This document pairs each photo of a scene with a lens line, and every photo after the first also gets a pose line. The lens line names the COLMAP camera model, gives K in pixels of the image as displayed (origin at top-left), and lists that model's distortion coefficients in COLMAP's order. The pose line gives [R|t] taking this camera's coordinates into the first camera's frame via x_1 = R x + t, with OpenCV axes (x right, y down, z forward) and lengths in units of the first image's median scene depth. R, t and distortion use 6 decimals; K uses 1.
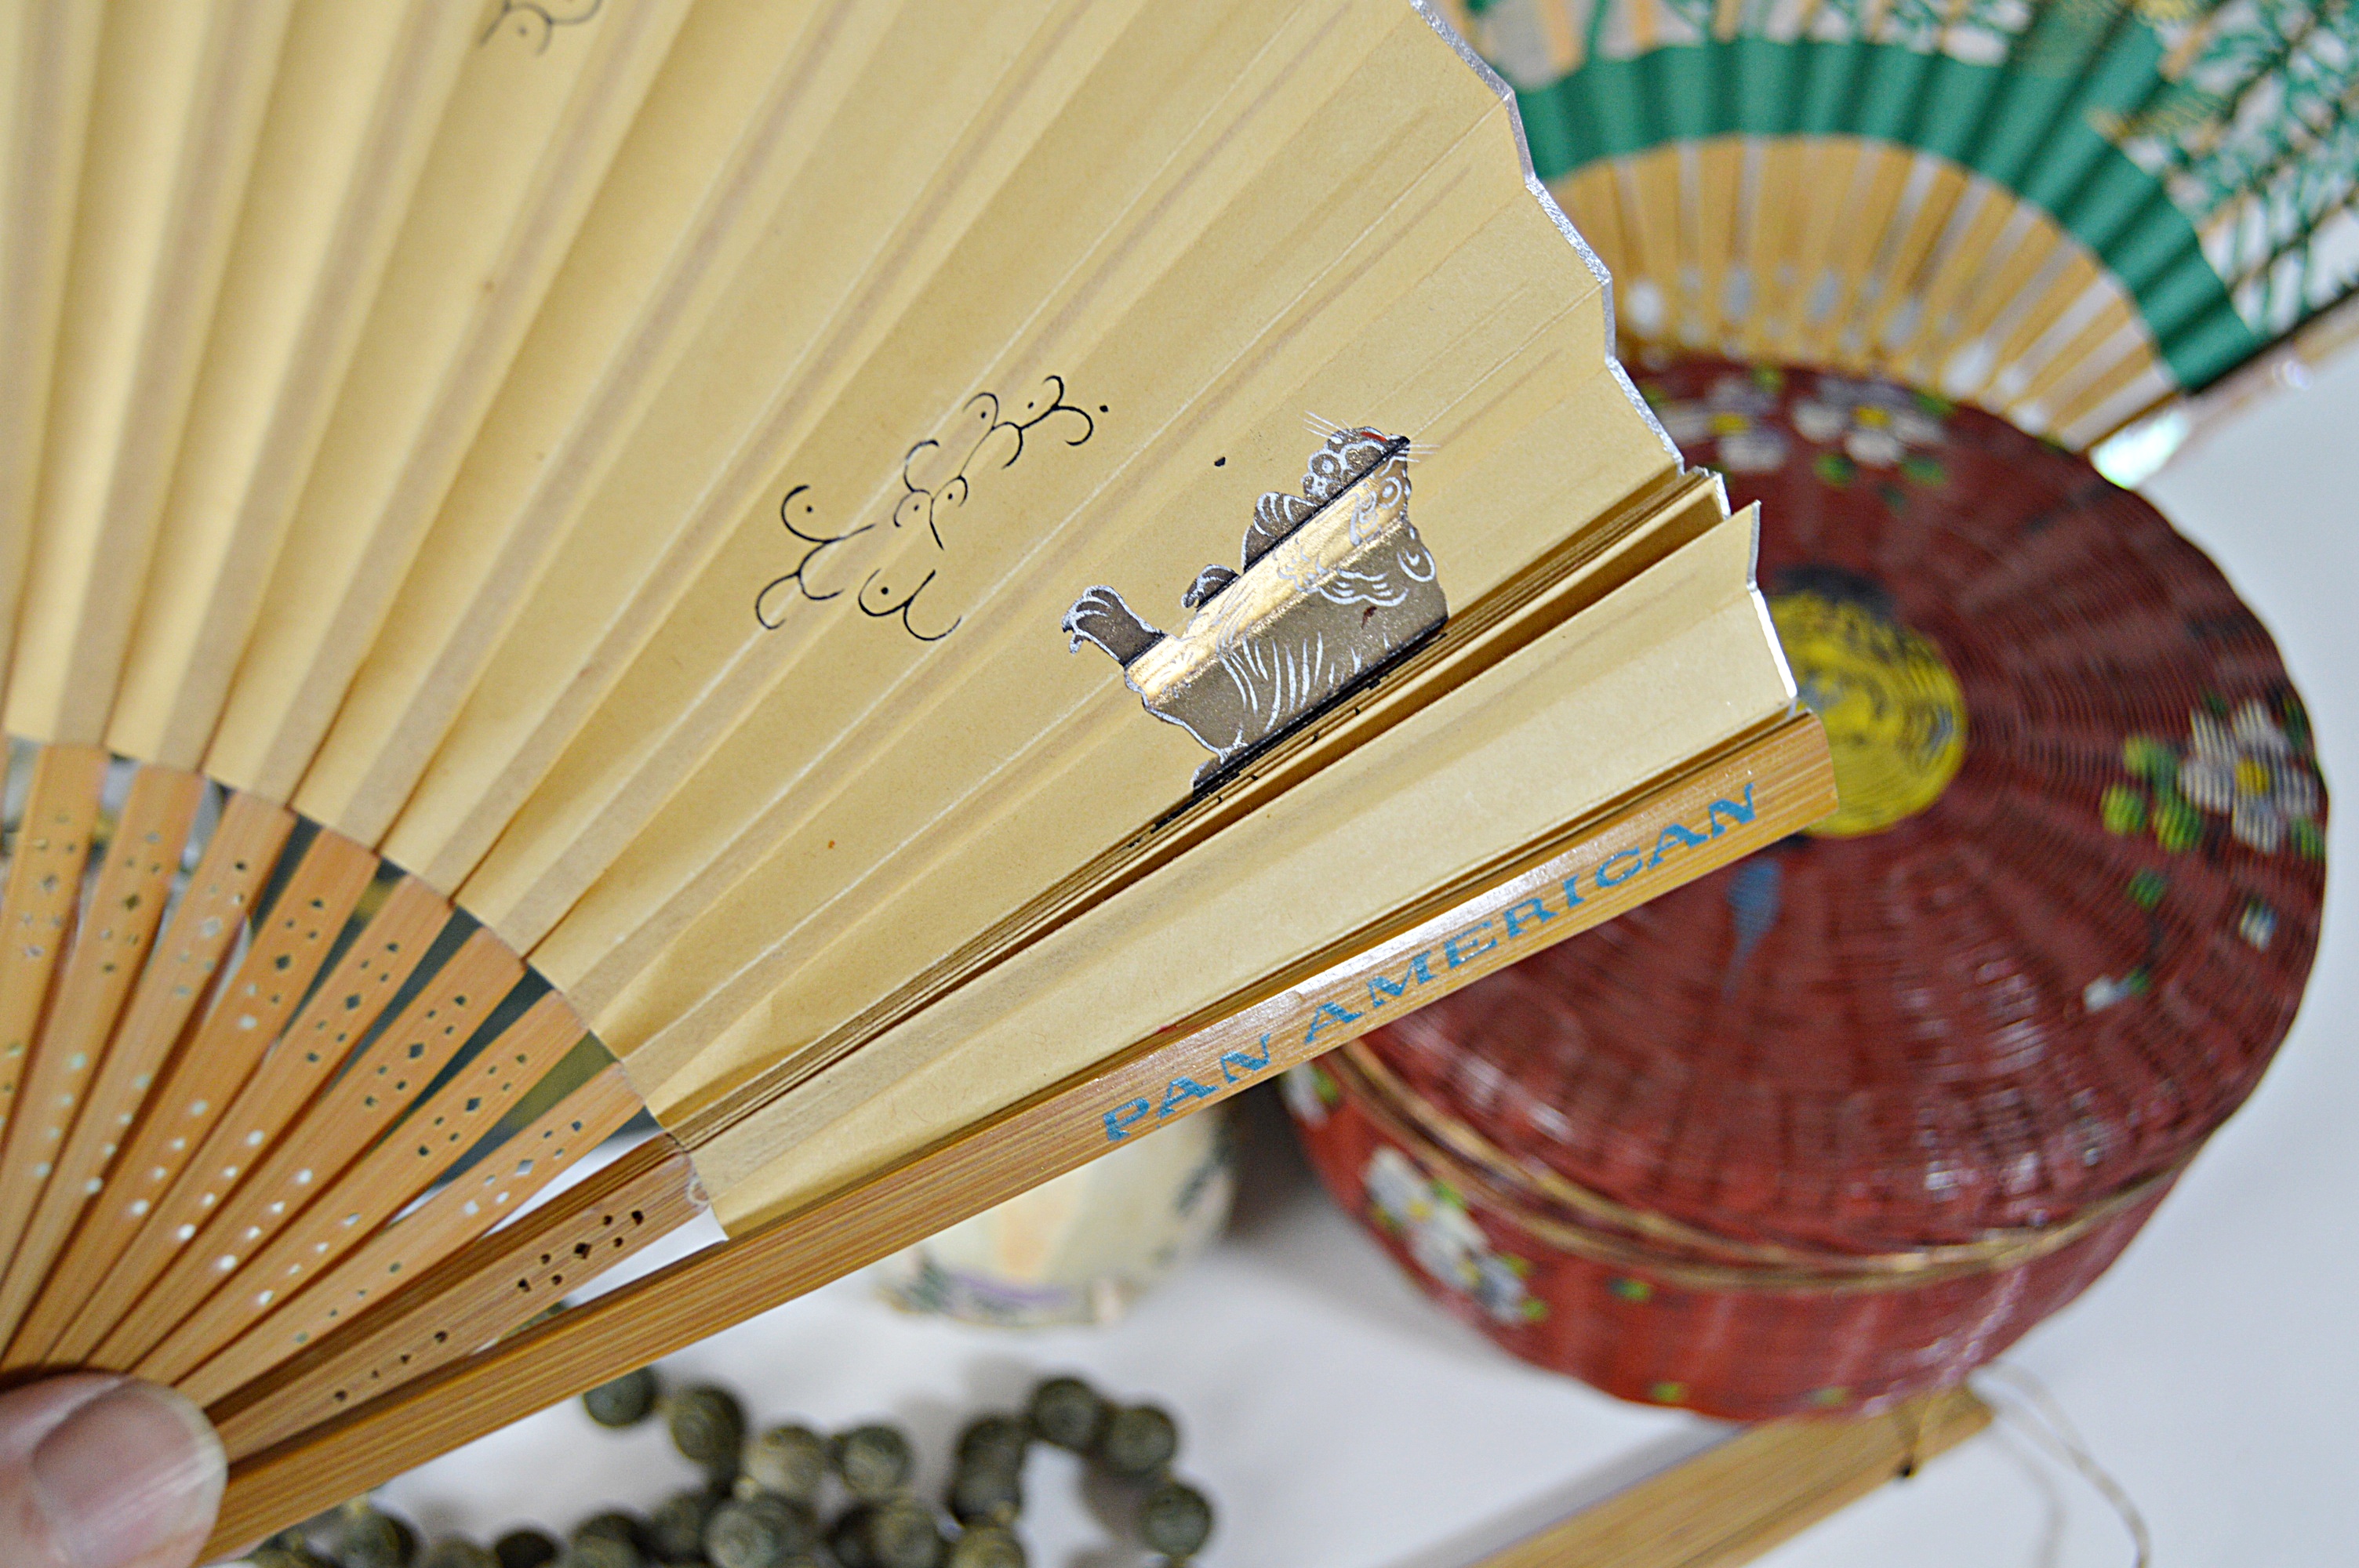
lens RADIAL K [[3476.1, 0, 1179.5], [0, 3476.1, 784.0], [0, 0, 1]] dist [-0.036651, 0.047833]
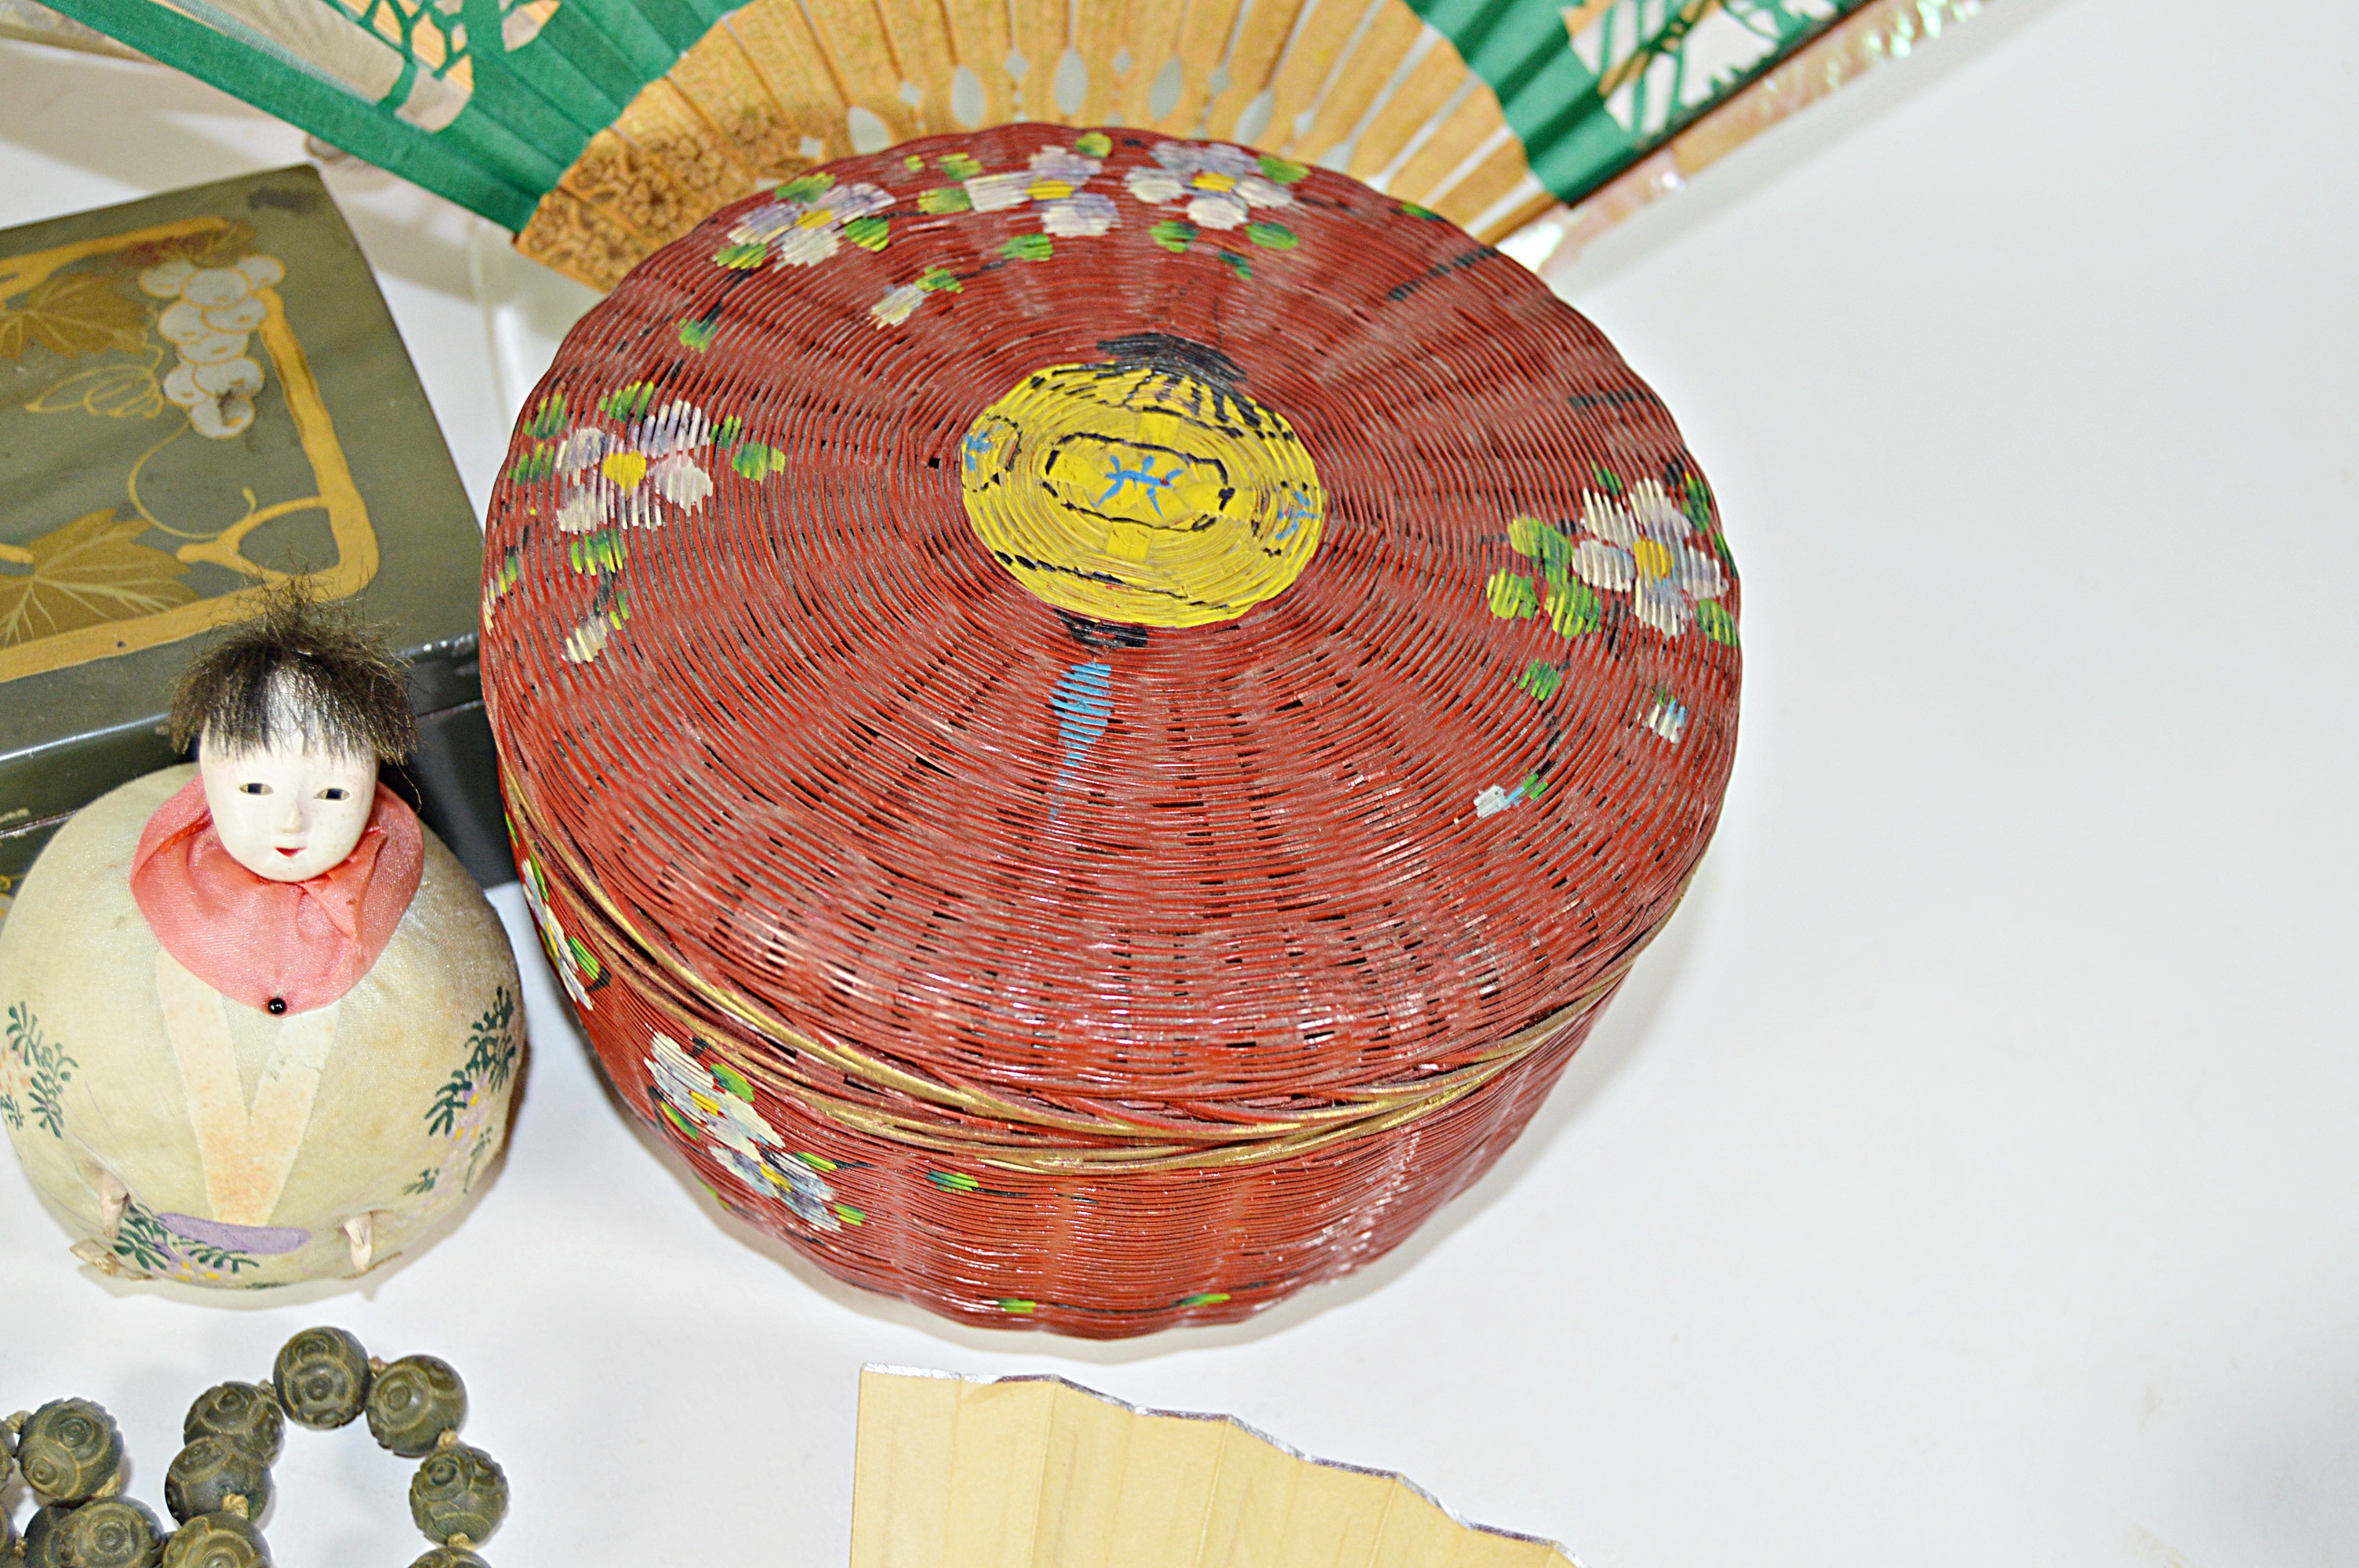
lens RADIAL K [[3114.3, 0, 1180.0], [0, 3114.3, 859.4], [0, 0, 1]] dist [-0.175053, 0.373097]
pose [[0.986962, -0.043218, 0.155041, 0.067769], [0.040661, 0.998980, 0.019631, 0.053489], [-0.155731, -0.013071, 0.987713, 0.246429]]
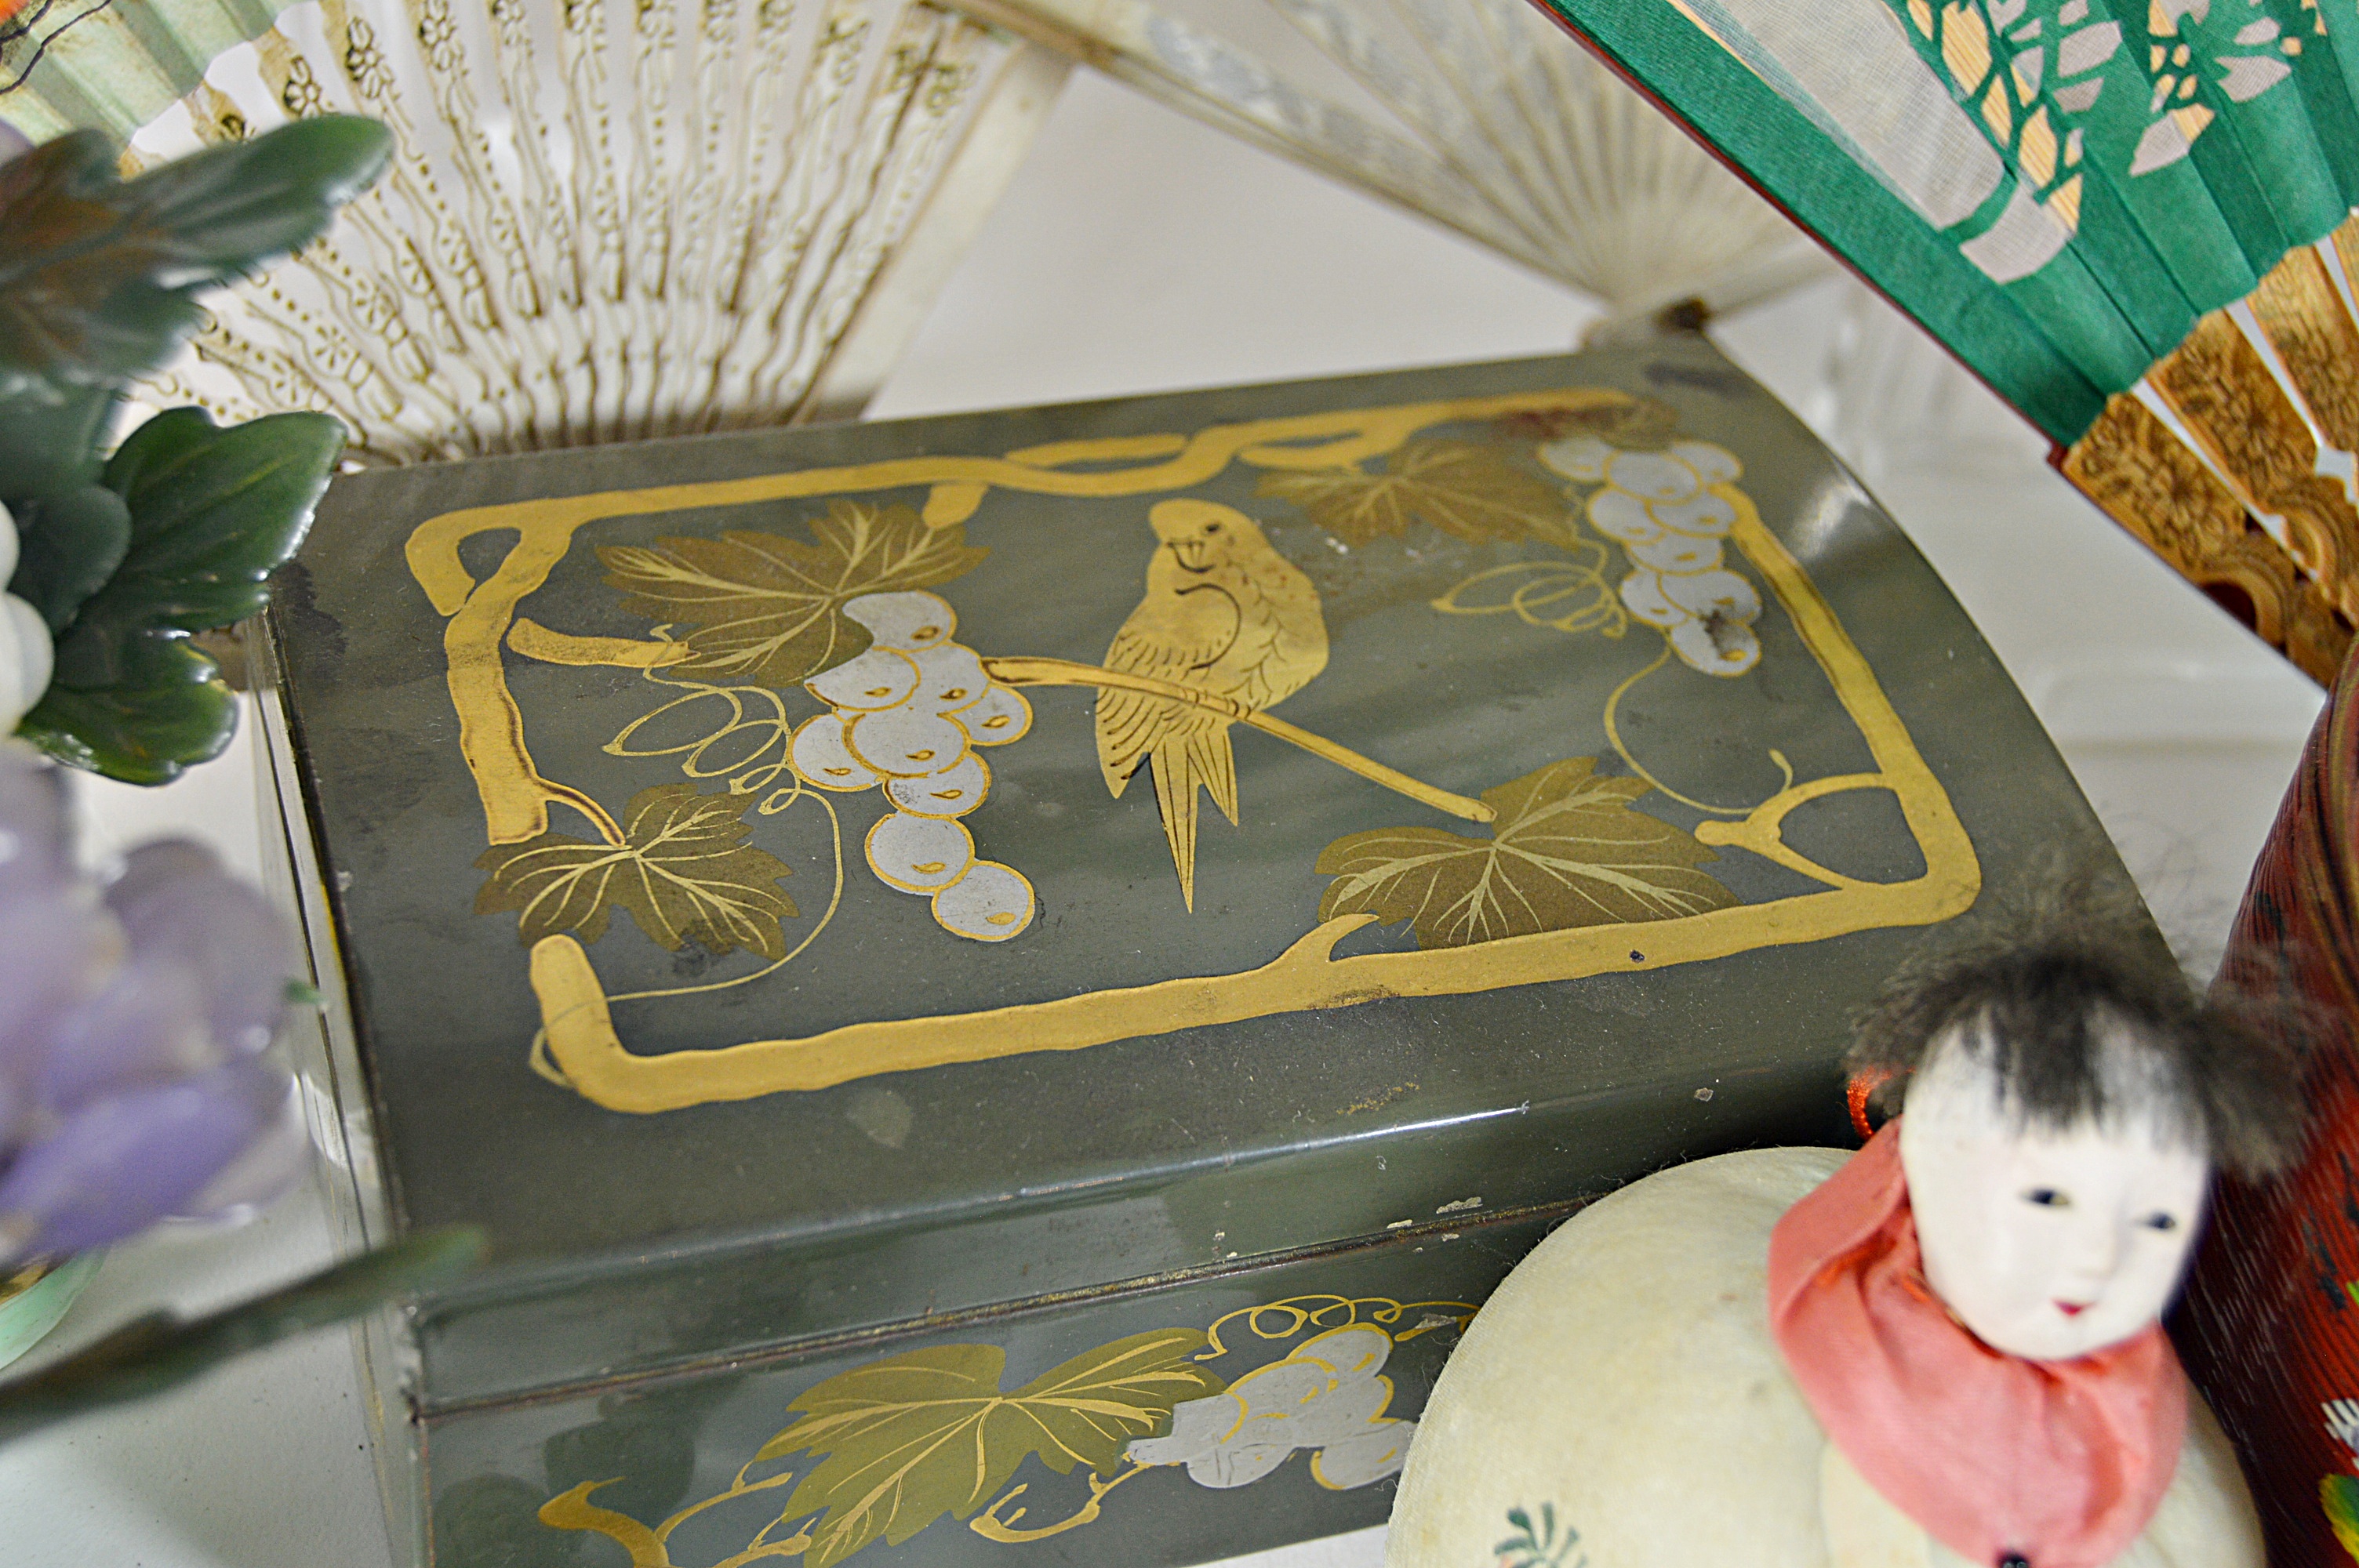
lens RADIAL K [[3204.6, 0, 1179.5], [0, 3204.6, 784.0], [0, 0, 1]] dist [-0.040729, -0.049848]
pose [[0.994438, 0.071958, 0.076906, -0.202886], [-0.057695, 0.983088, -0.173810, 0.071149], [-0.088113, 0.168407, 0.981772, 0.561192]]
